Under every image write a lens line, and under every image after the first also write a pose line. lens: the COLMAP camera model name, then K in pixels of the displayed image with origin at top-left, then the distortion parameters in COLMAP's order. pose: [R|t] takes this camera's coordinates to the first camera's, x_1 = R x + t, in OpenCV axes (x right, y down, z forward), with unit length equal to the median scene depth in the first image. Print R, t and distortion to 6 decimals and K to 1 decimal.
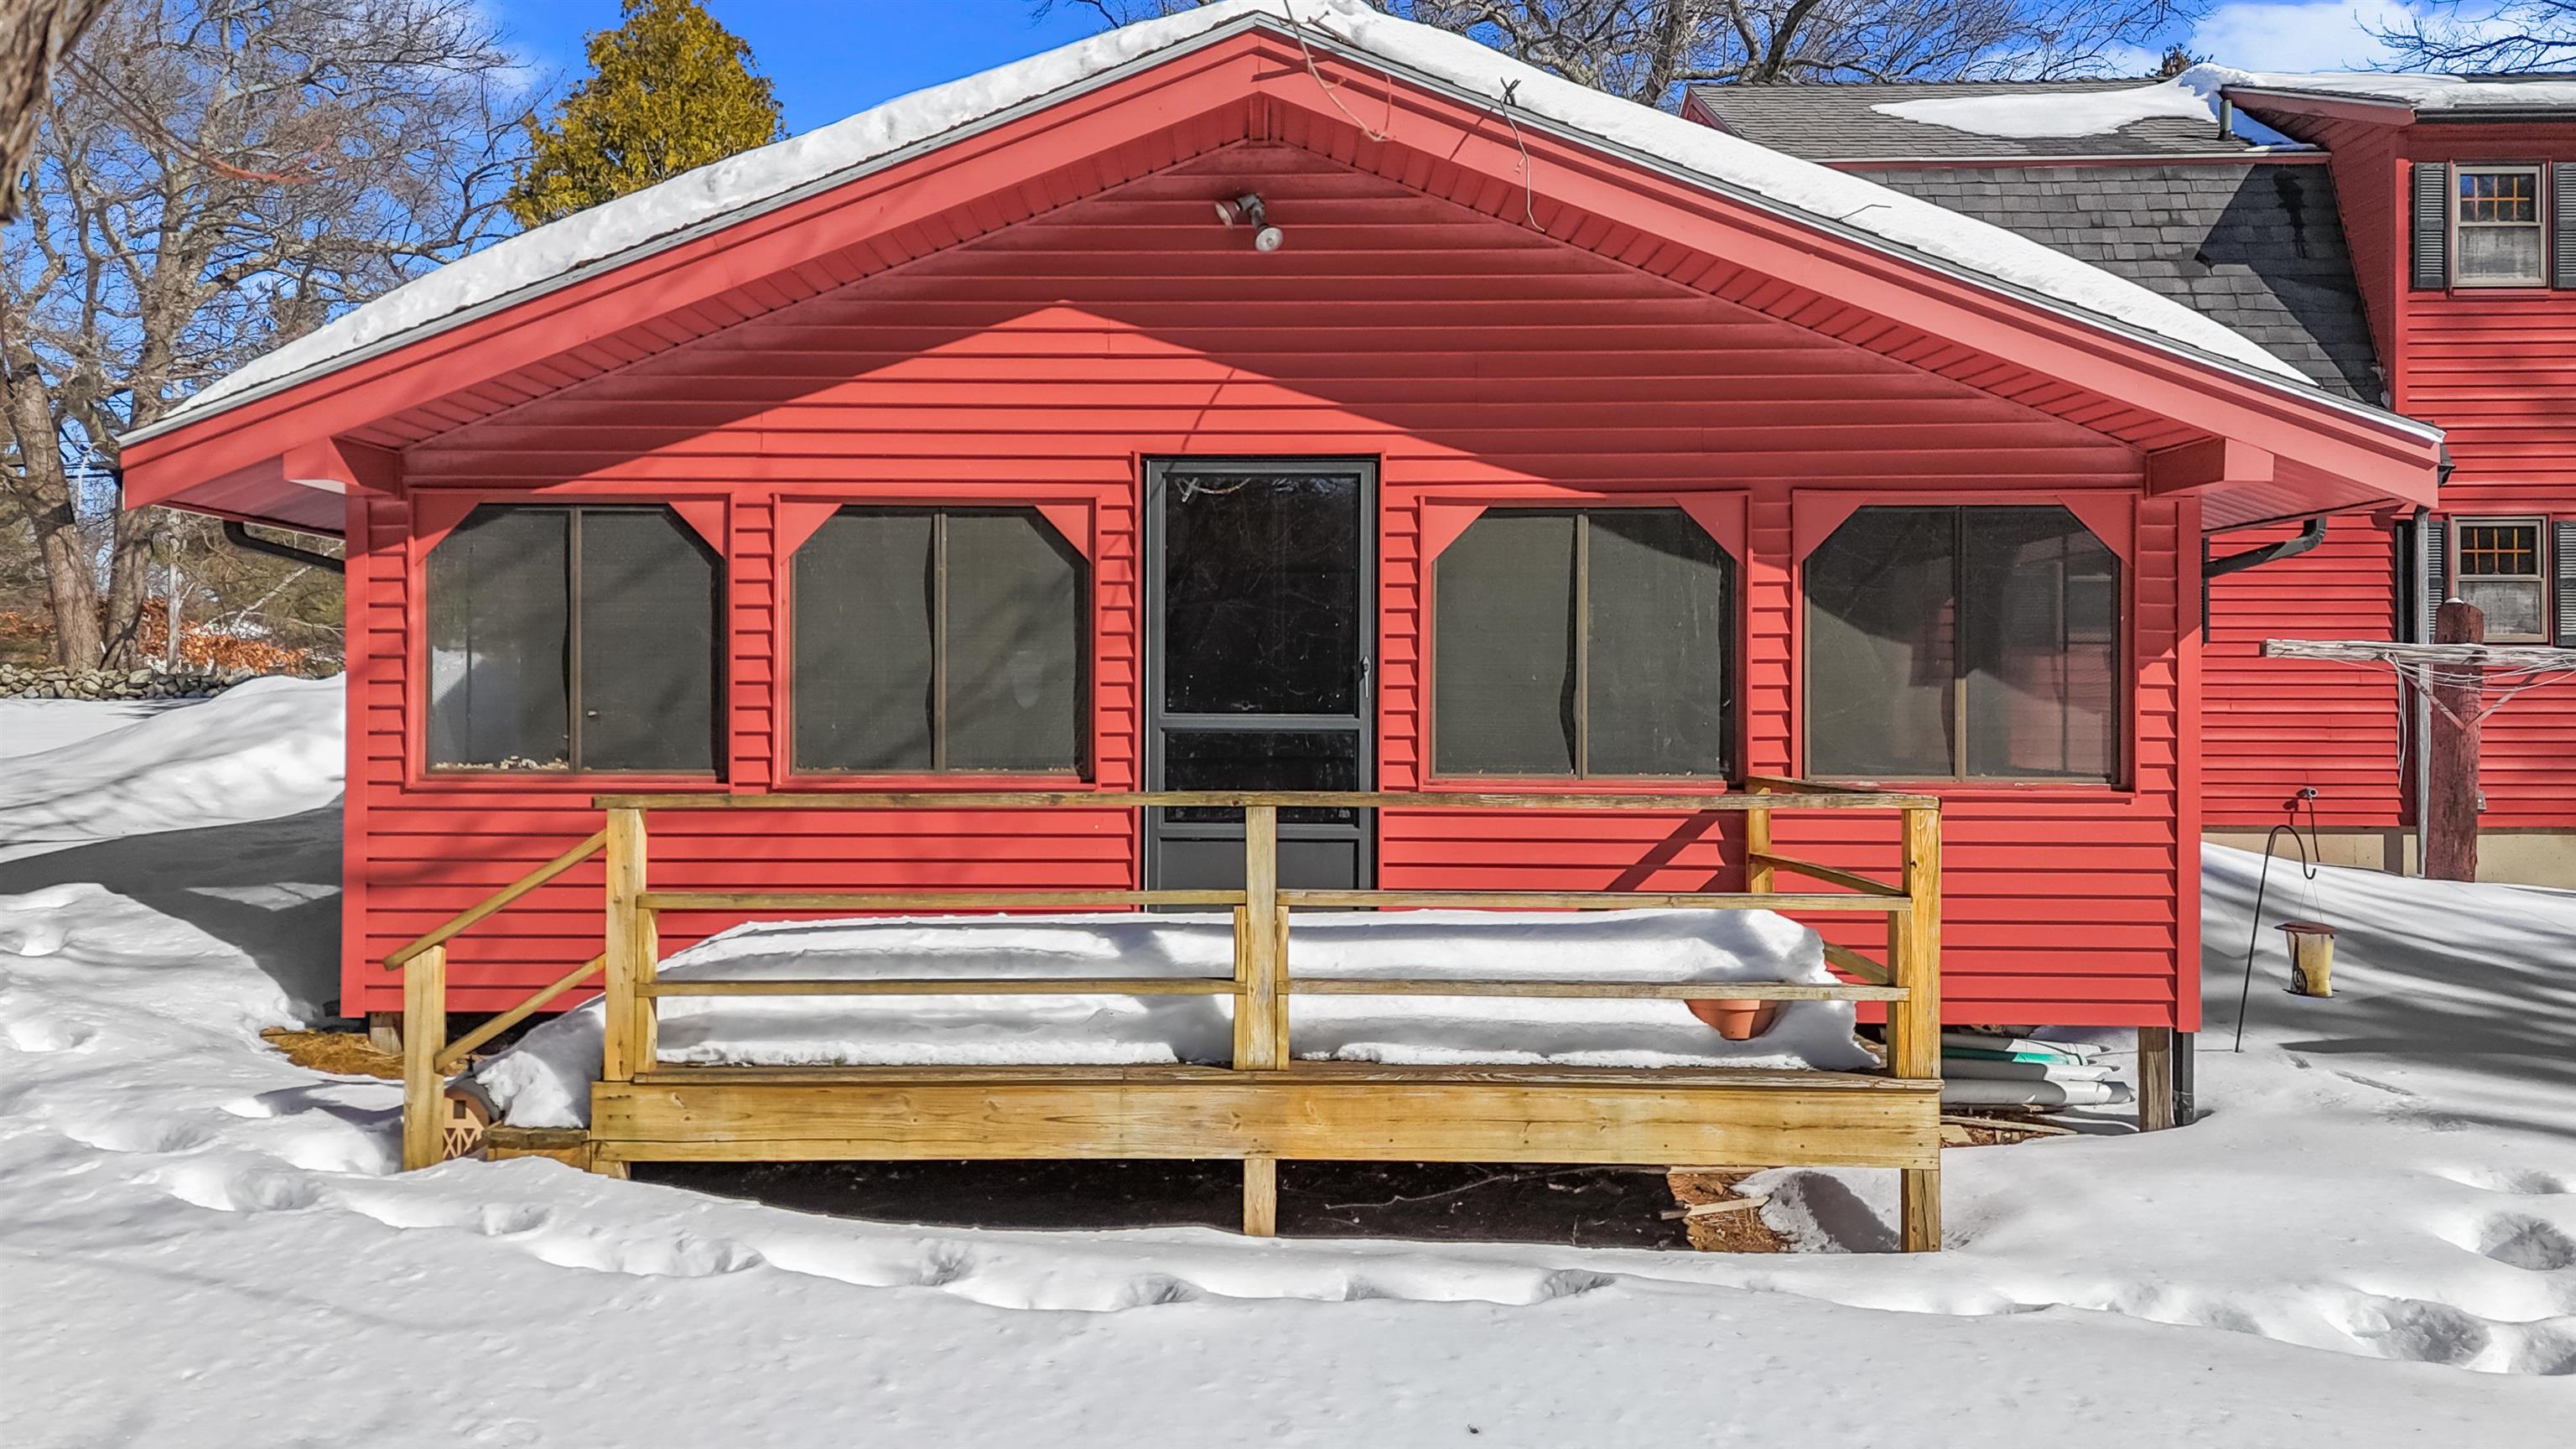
lens RADIAL K [[1952.3, 0, 1288.5], [0, 1952.3, 648.6], [0, 0, 1]] dist [0.098148, -0.129234]
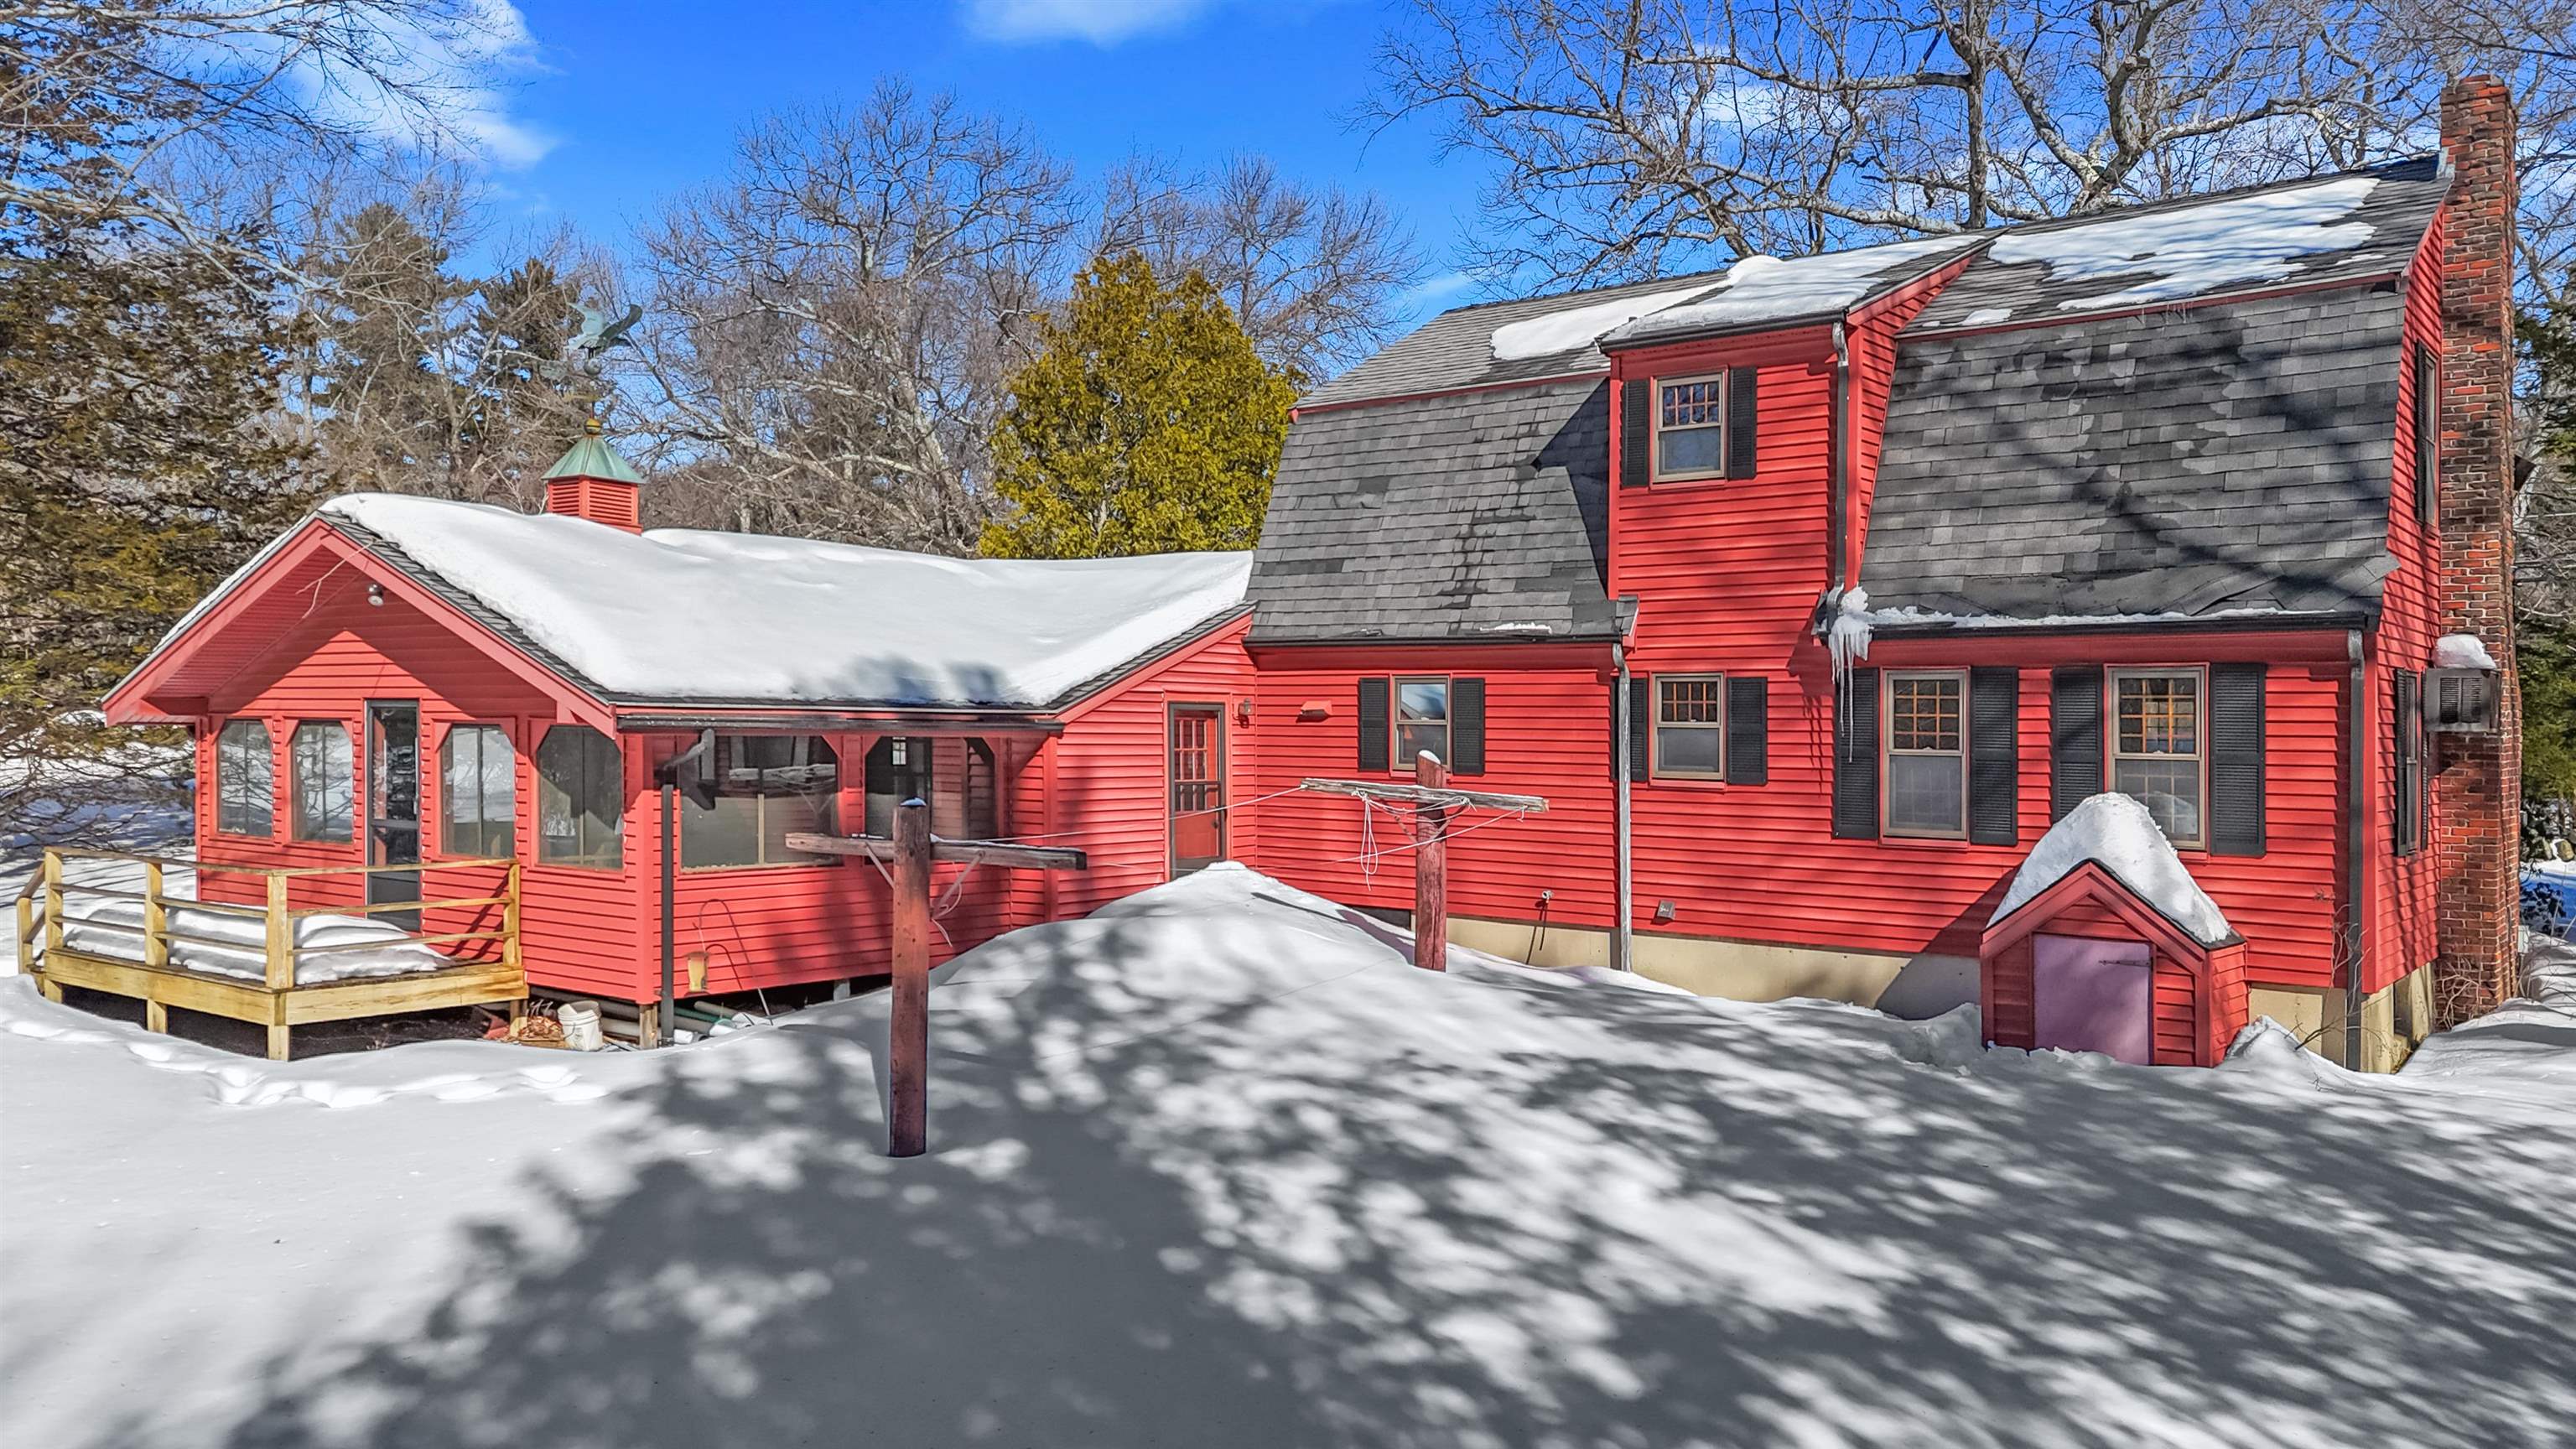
lens RADIAL K [[1900.1, 0, 1288.0], [0, 1900.1, 724.5], [0, 0, 1]] dist [0.101734, -0.109582]
pose [[0.807804, 0.007629, -0.589402, 2.017553], [0.003119, 0.999847, 0.017216, -0.103825], [0.589443, -0.015745, 0.807656, -0.120335]]
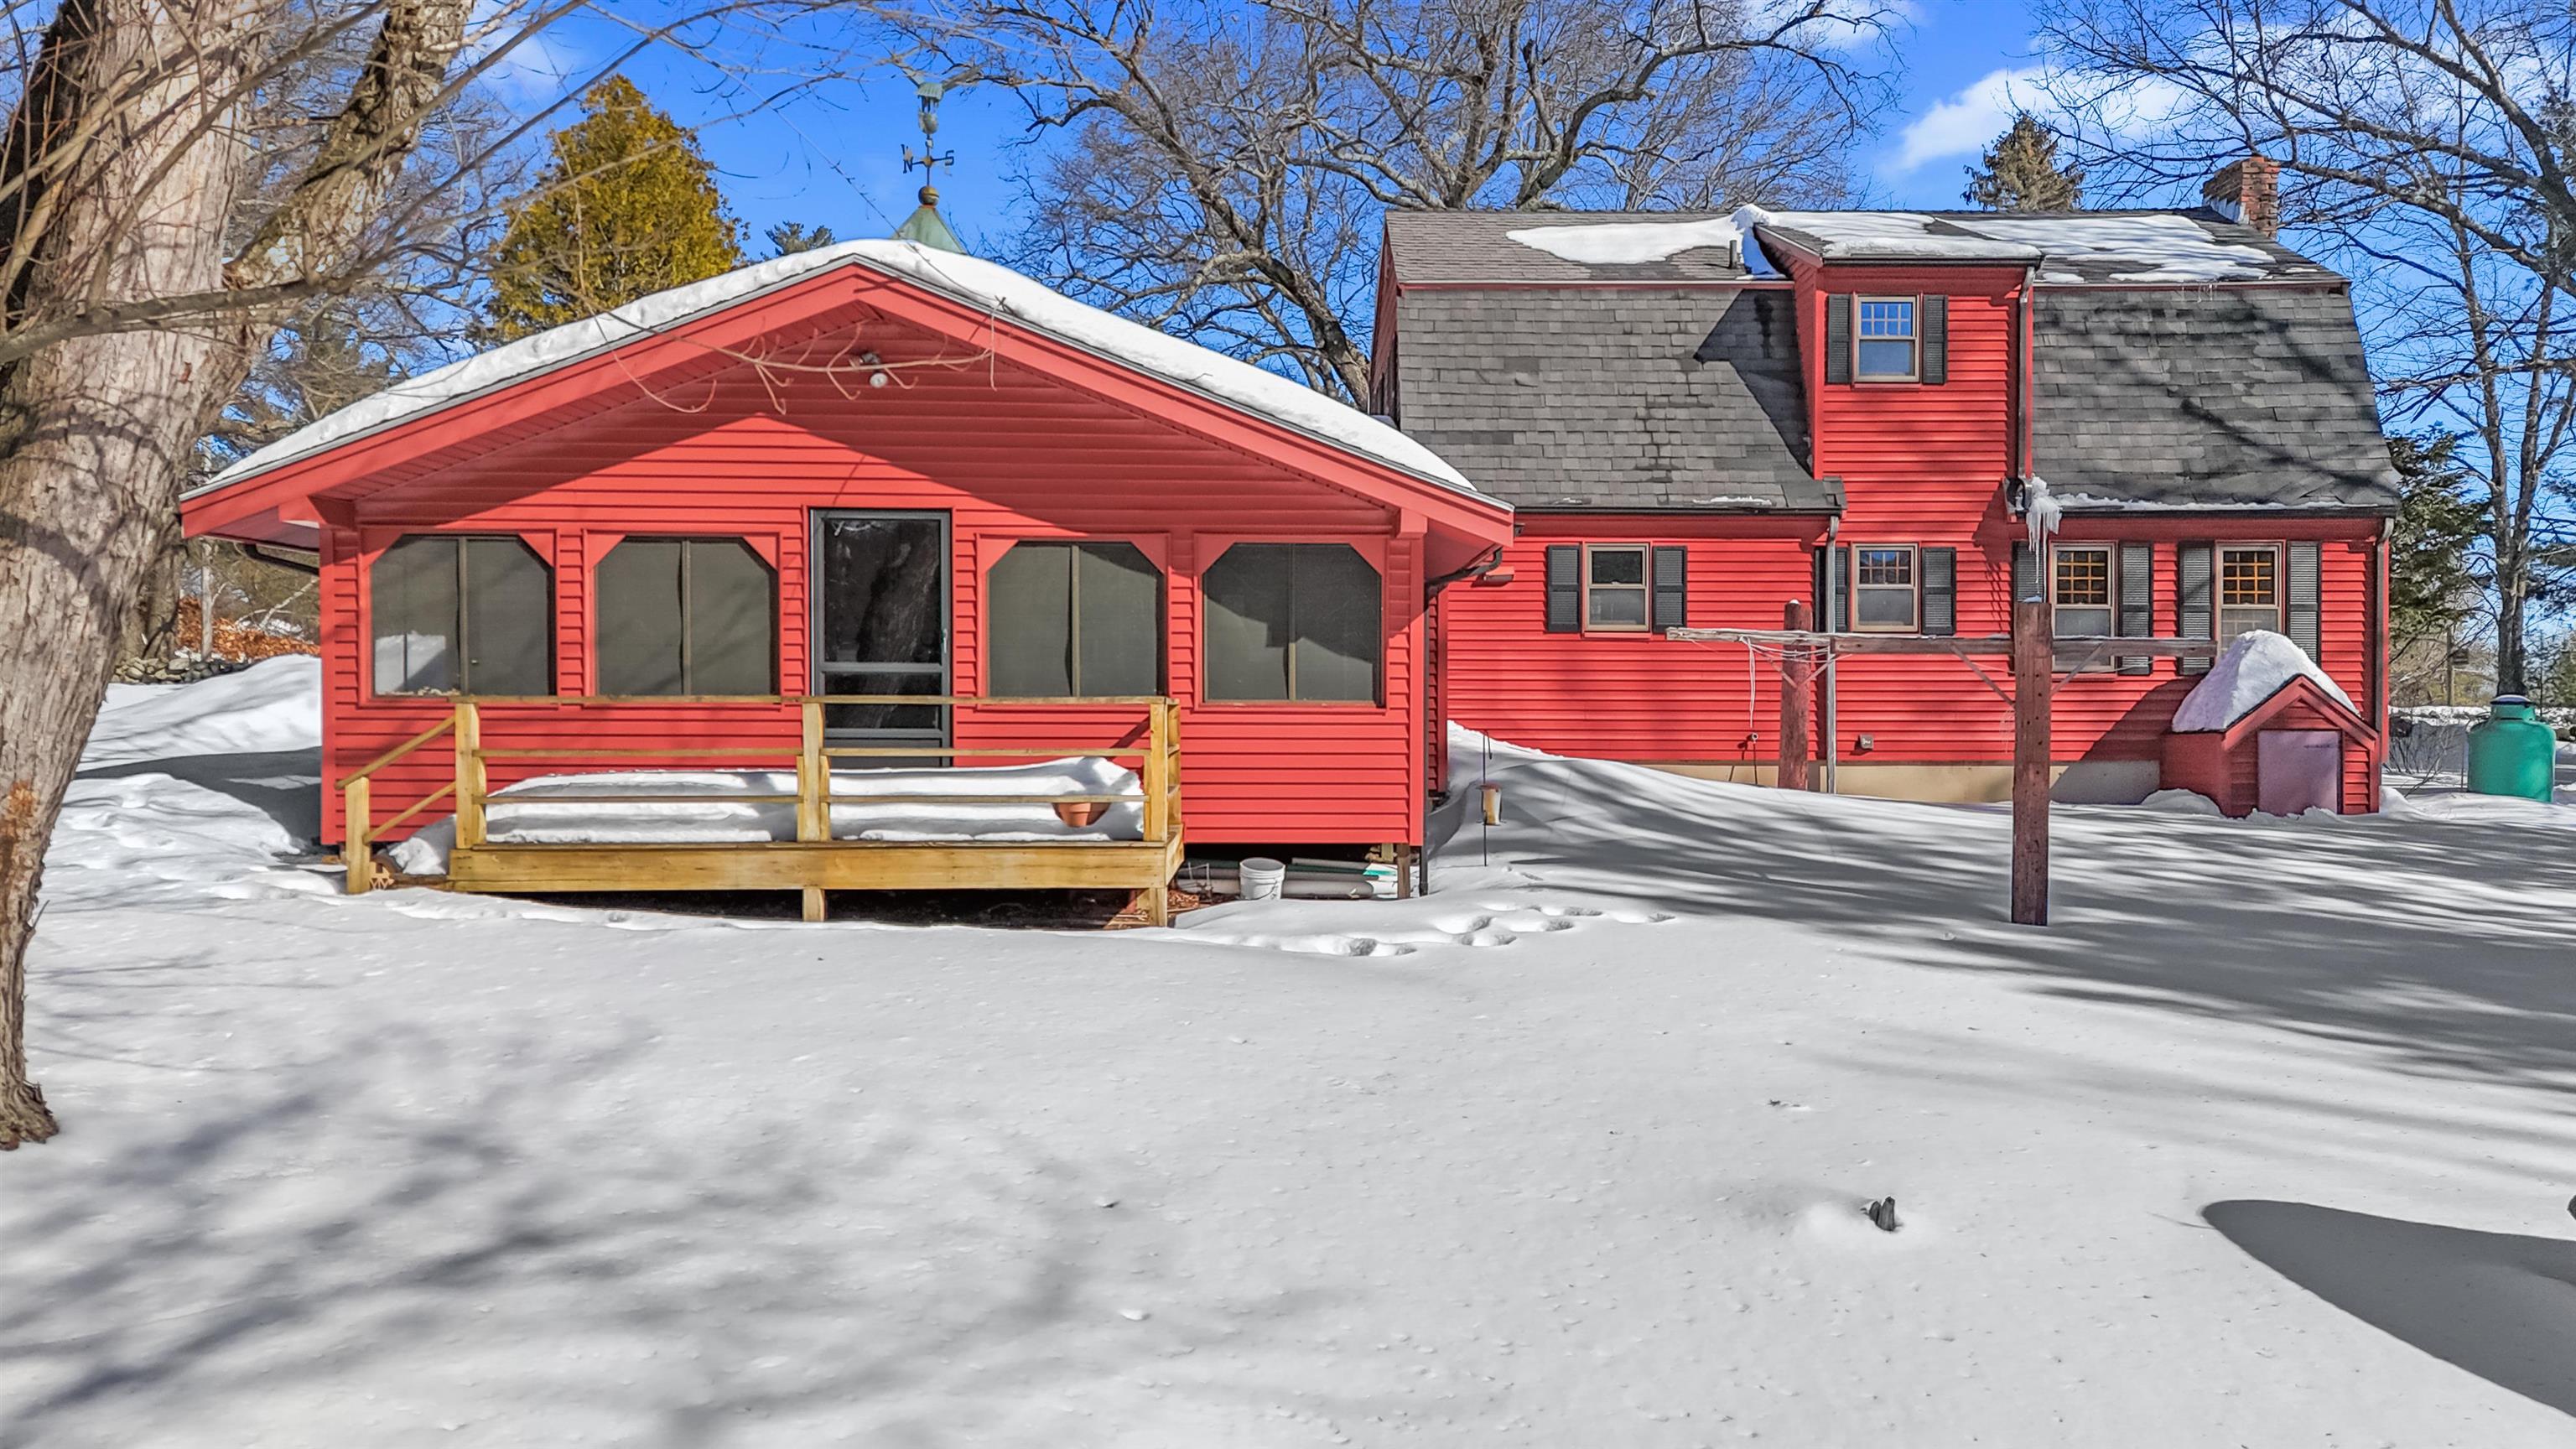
lens RADIAL K [[1857.7, 0, 1356.9], [0, 1857.7, 697.2], [0, 0, 1]] dist [0.080562, -0.090912]
pose [[0.999352, 0.002067, 0.035926, 0.334526], [-0.002961, 0.999687, 0.024837, 0.021874], [-0.035863, -0.024927, 0.999046, -0.611574]]
